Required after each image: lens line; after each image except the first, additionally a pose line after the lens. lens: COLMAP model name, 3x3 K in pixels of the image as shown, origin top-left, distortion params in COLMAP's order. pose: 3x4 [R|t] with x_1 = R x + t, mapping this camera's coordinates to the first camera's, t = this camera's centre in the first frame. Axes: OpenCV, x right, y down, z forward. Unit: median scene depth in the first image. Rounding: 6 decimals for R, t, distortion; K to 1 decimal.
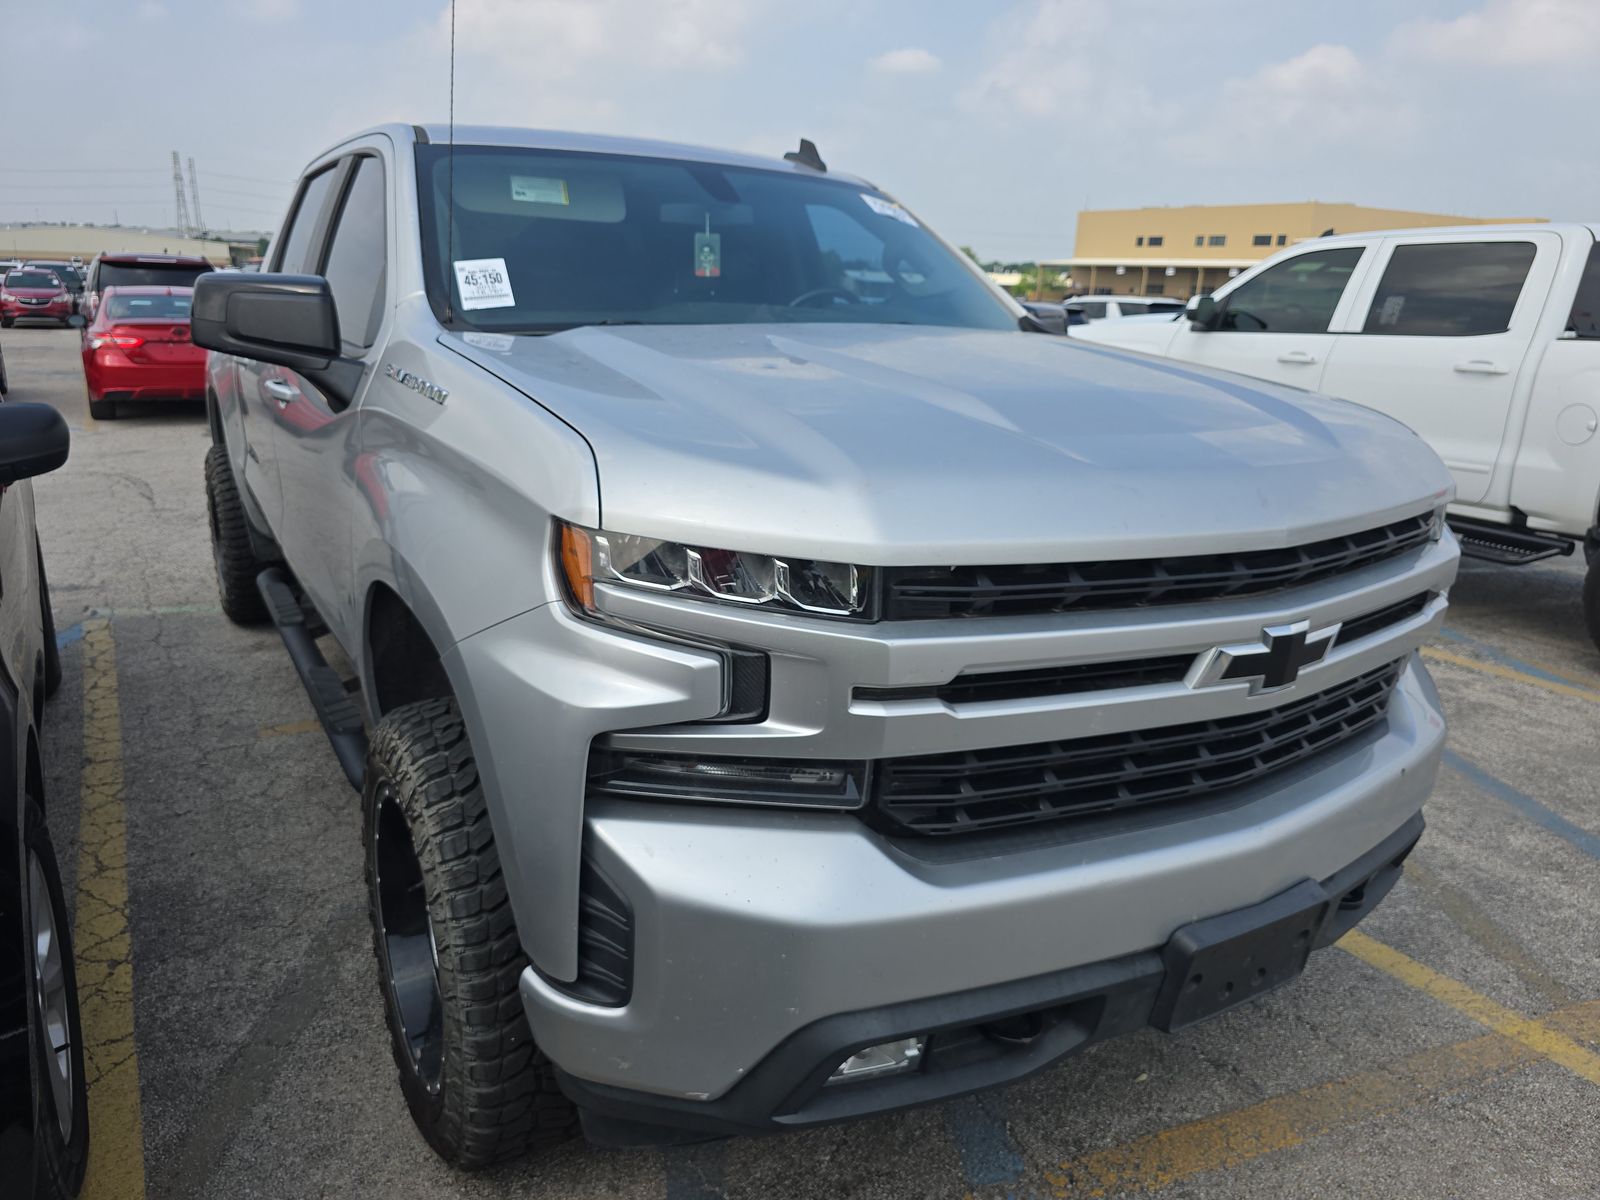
lens RADIAL K [[1079.9, 0, 800.0], [0, 1079.9, 600.0], [0, 0, 1]] dist [0.057633, -0.049100]
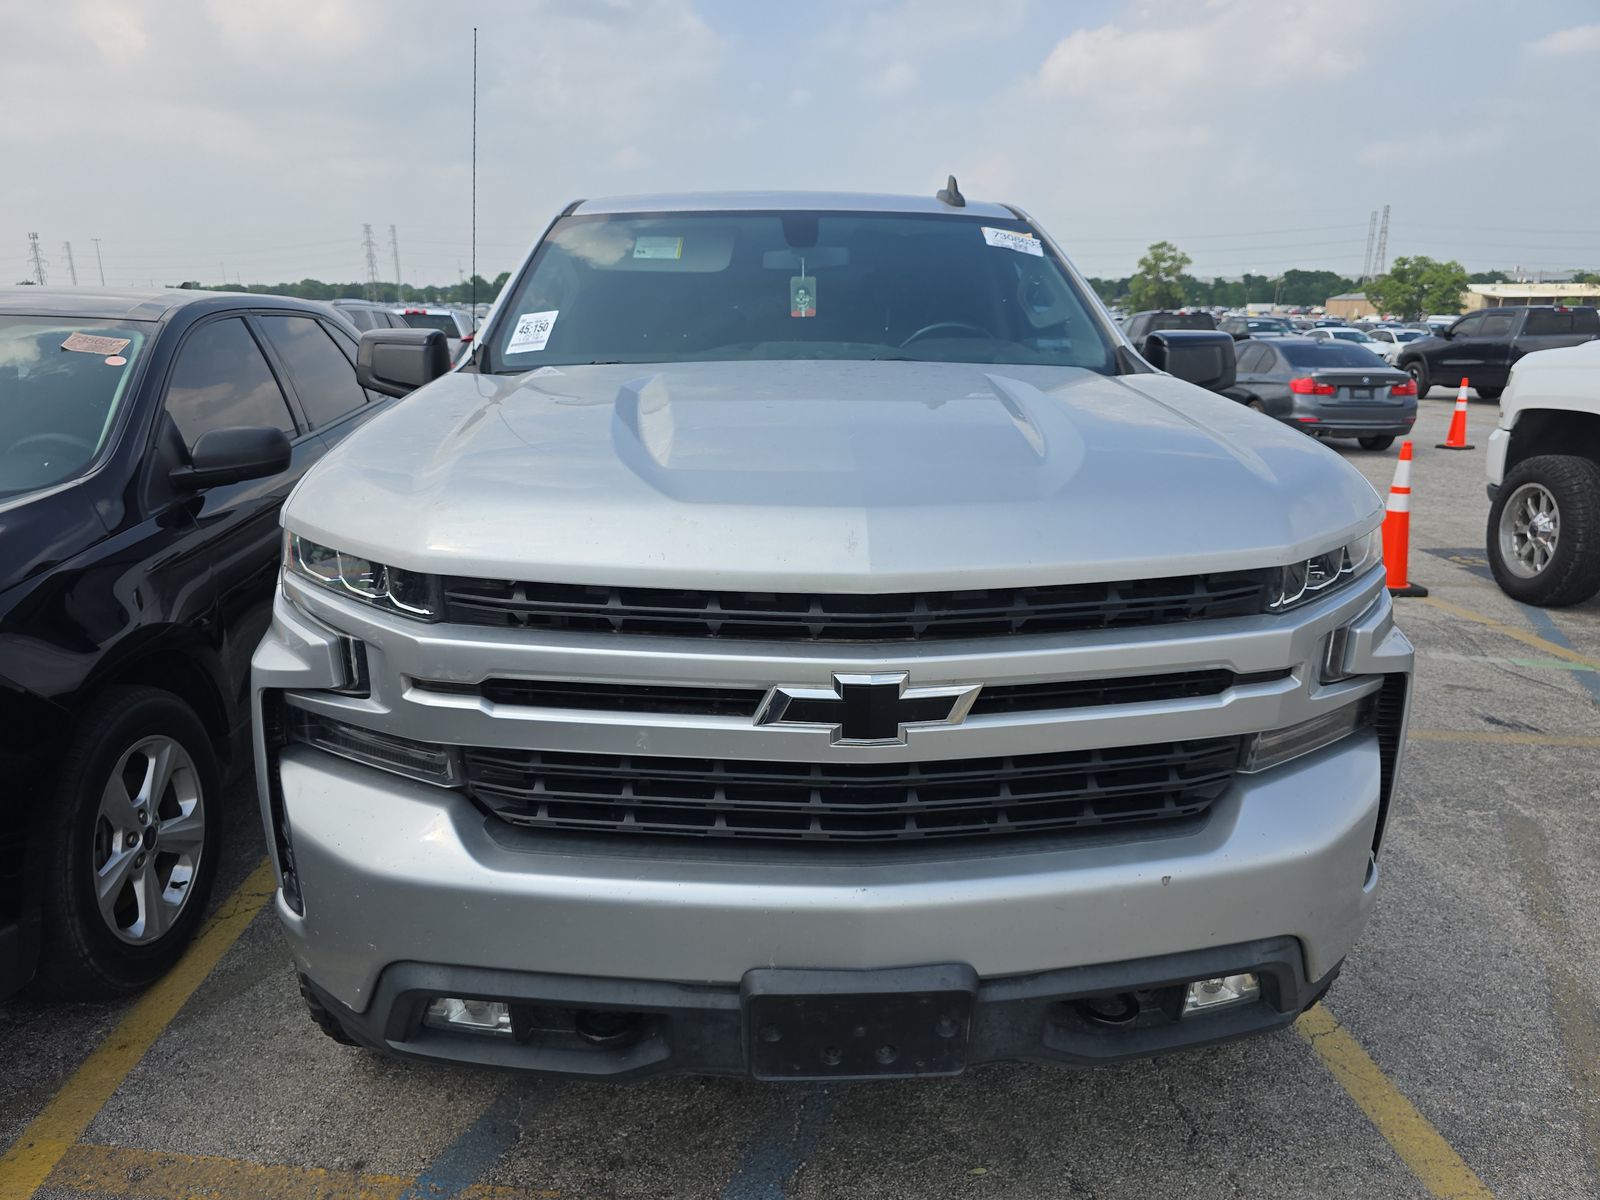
lens RADIAL K [[1079.9, 0, 800.0], [0, 1079.9, 600.0], [0, 0, 1]] dist [0.057633, -0.049100]
pose [[0.881916, 0.086400, -0.463421, 0.655027], [-0.099594, 0.995020, -0.004022, -0.025781], [0.460766, 0.049702, 0.886129, 0.106464]]
